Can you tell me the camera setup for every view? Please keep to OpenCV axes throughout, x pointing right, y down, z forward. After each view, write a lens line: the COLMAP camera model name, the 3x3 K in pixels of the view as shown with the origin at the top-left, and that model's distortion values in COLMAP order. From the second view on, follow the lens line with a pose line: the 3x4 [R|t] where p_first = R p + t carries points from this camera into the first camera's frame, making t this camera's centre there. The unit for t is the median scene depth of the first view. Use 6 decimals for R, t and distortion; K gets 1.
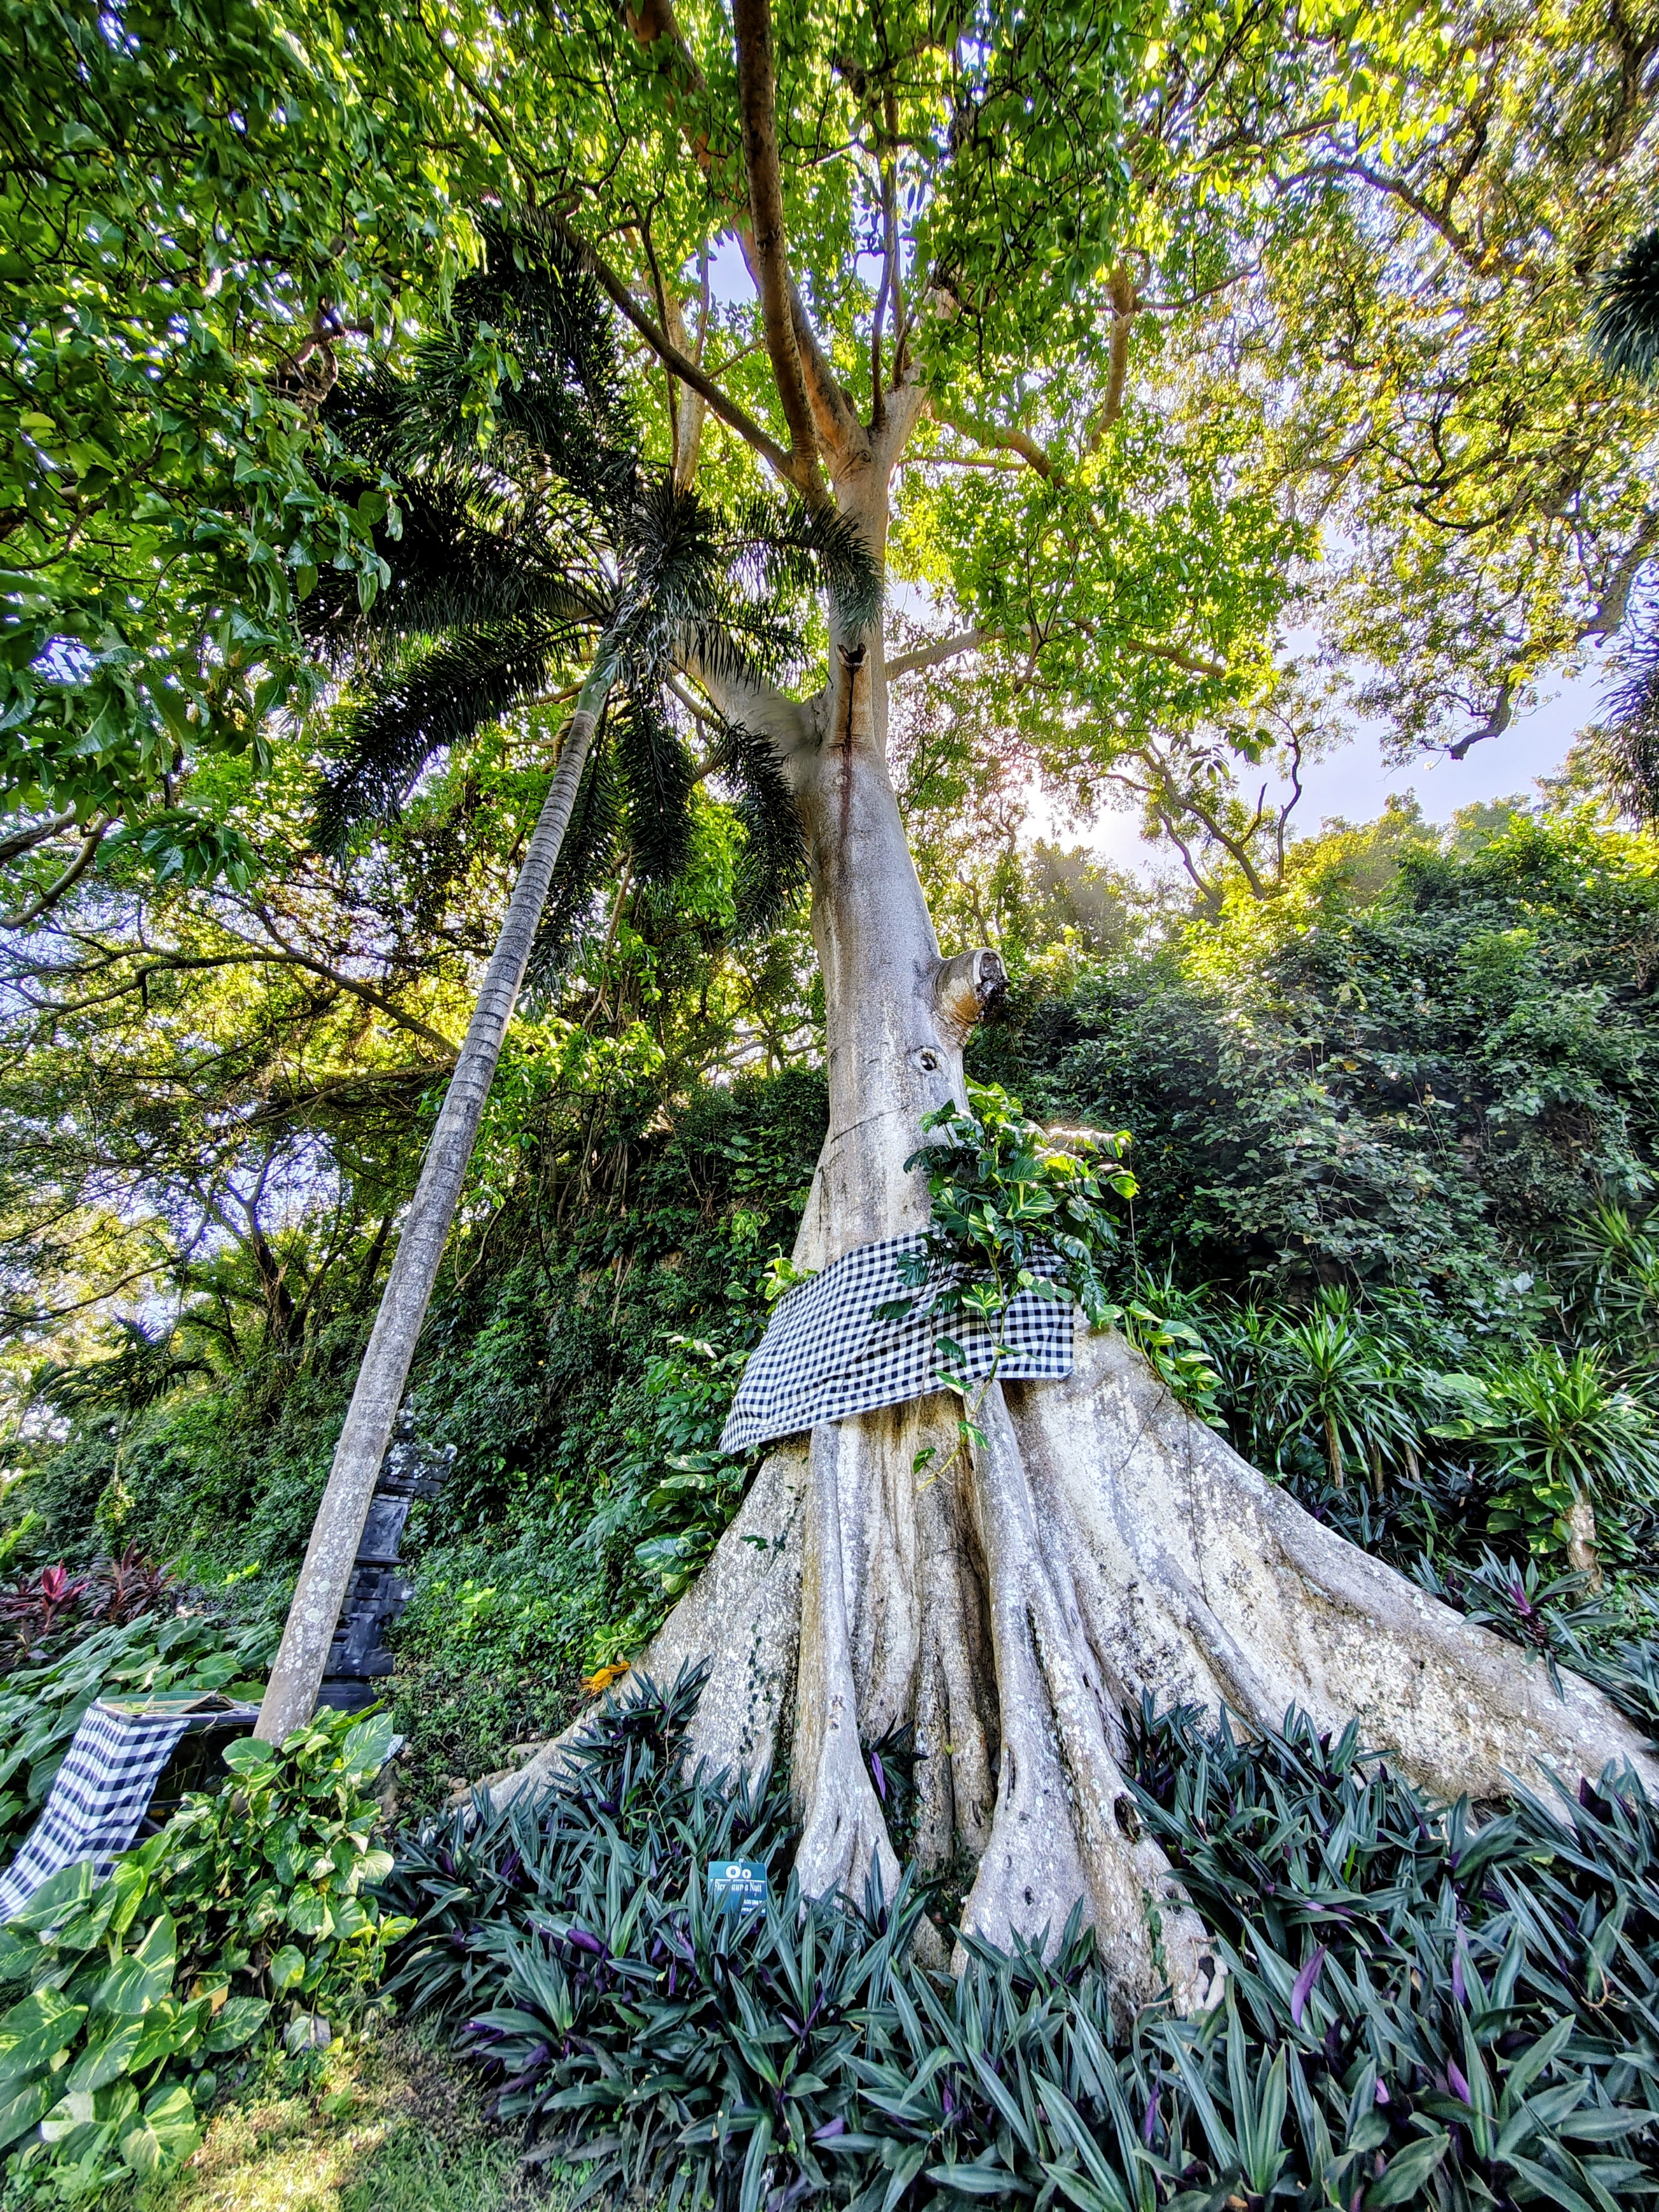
lens RADIAL K [[828.5, 0, 830.8], [0, 828.5, 1100.8], [0, 0, 1]] dist [-0.001599, -0.000390]
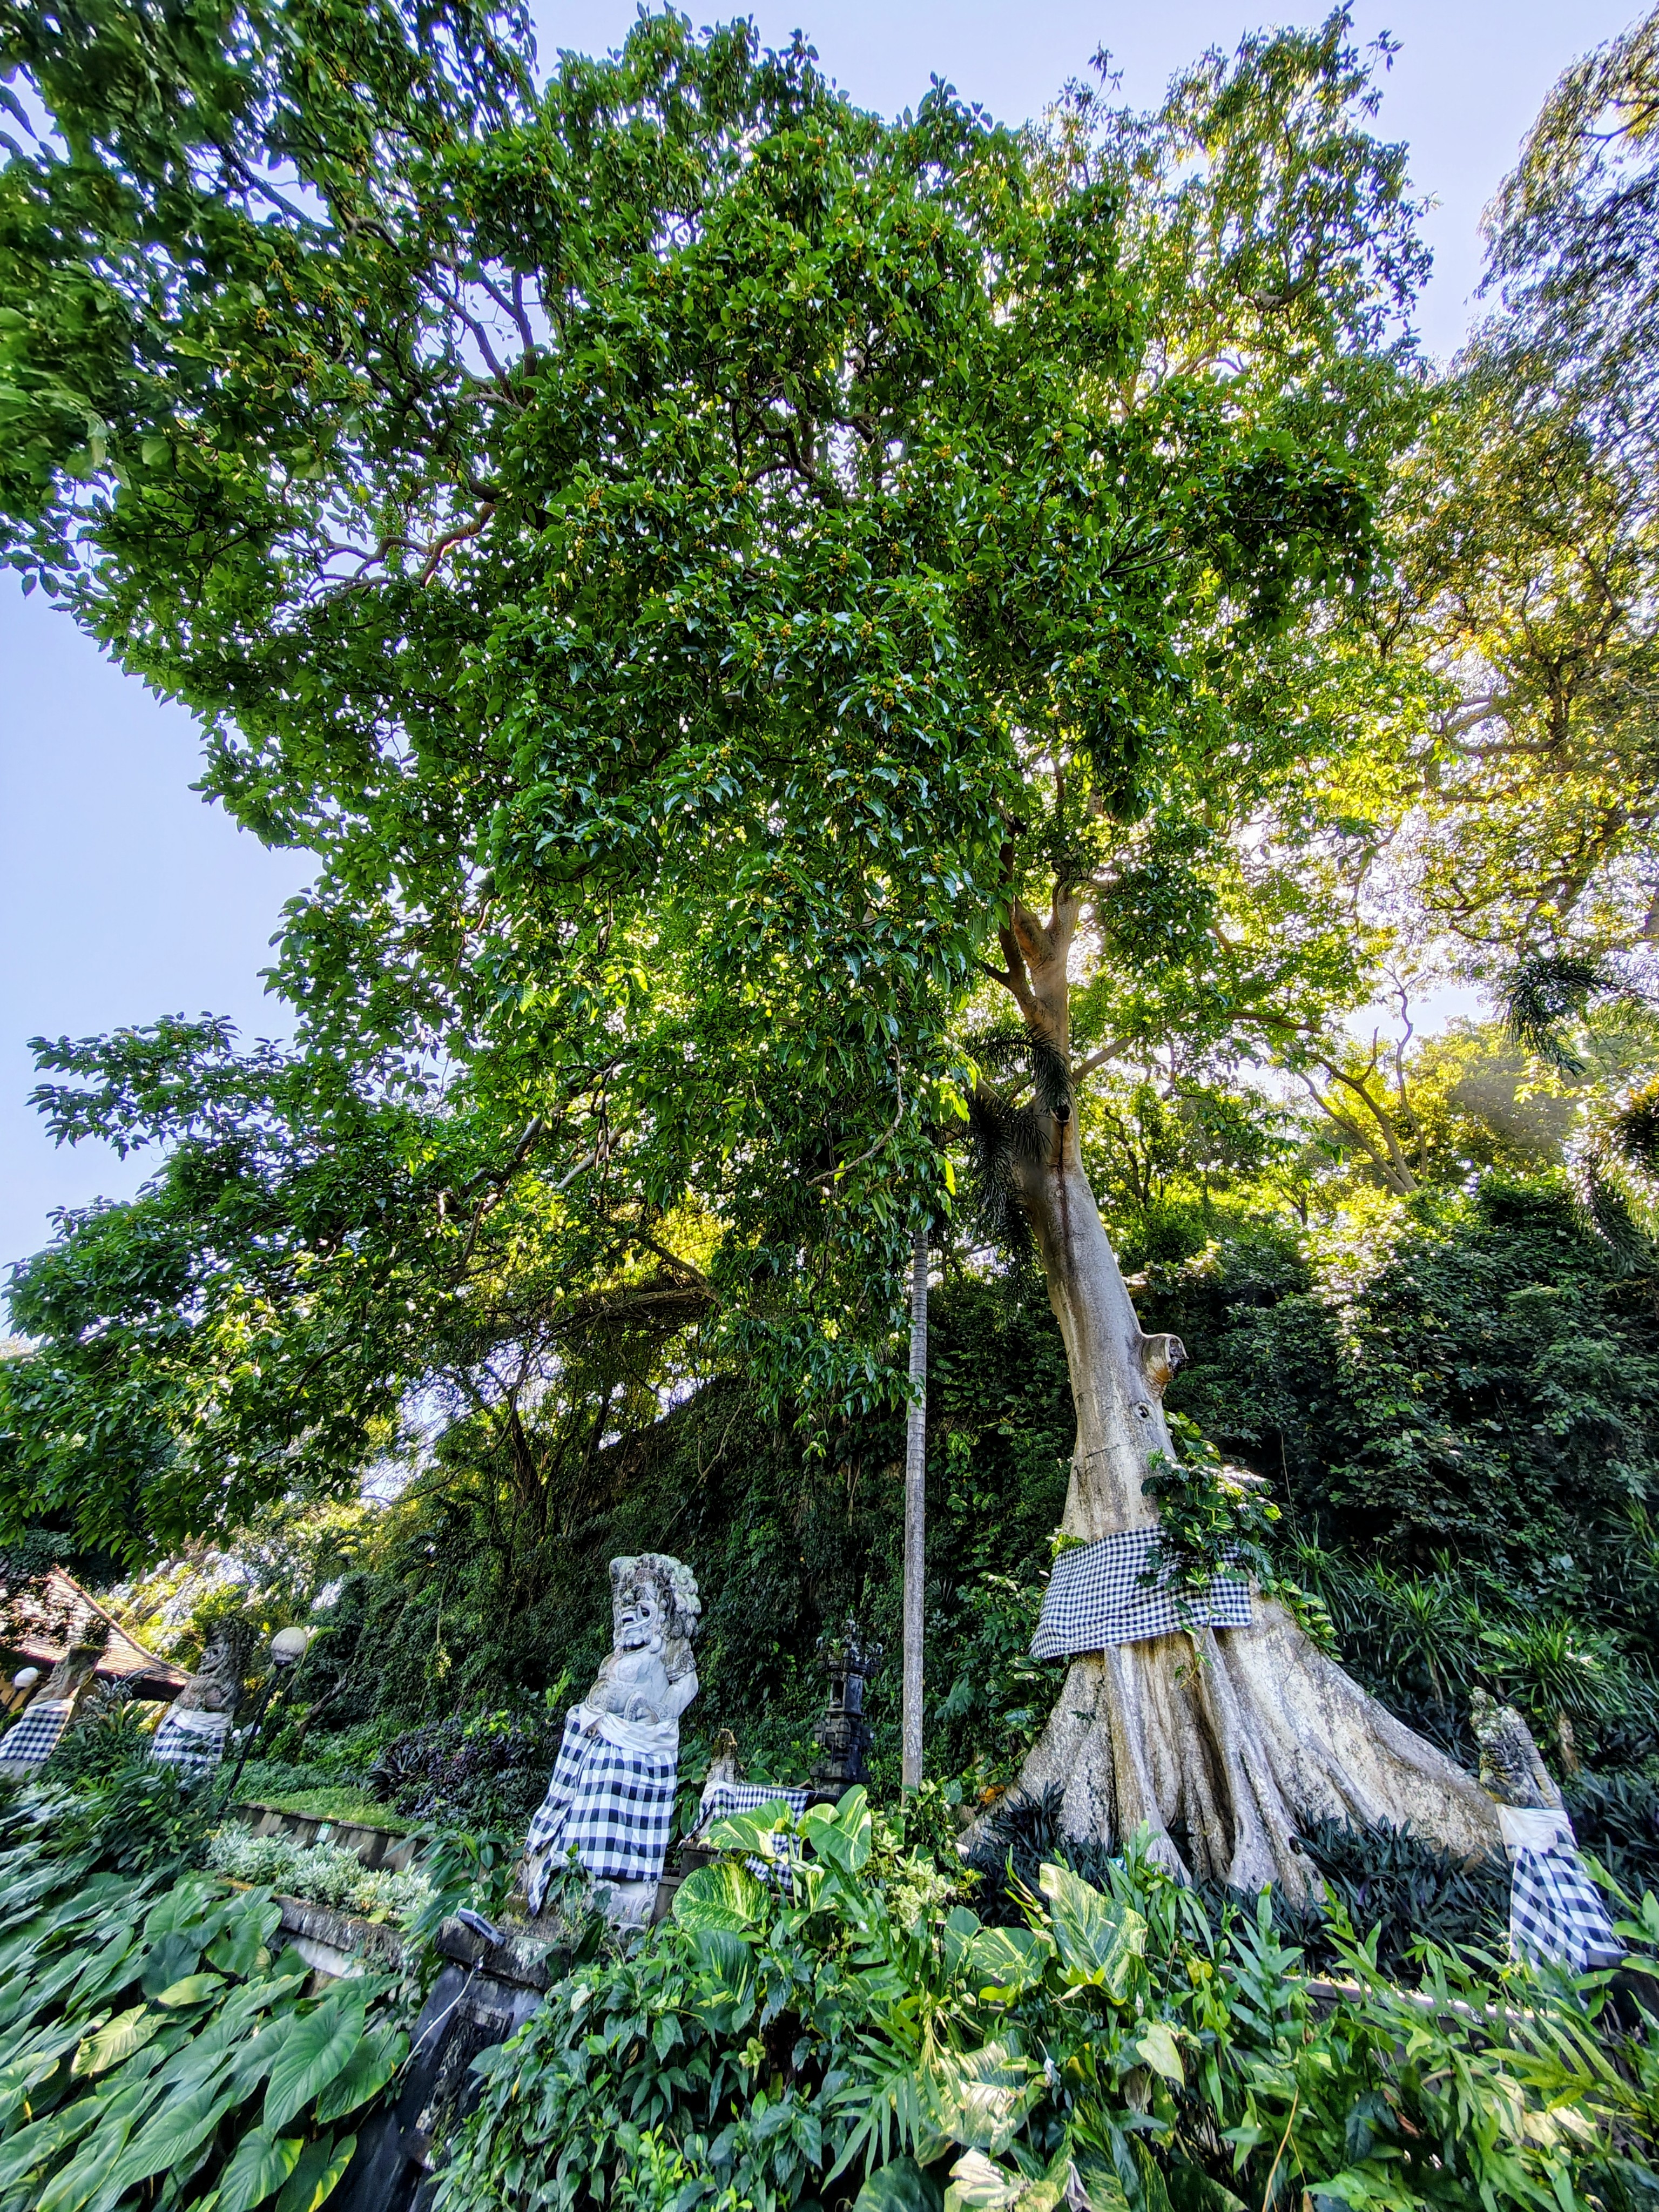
lens RADIAL K [[837.5, 0, 828.8], [0, 837.5, 1092.3], [0, 0, 1]] dist [-0.000749, -0.000319]
pose [[0.988657, -0.041208, -0.144425, -0.310606], [0.015463, 0.984442, -0.175030, -0.506011], [0.149390, 0.170811, 0.973913, -1.119538]]
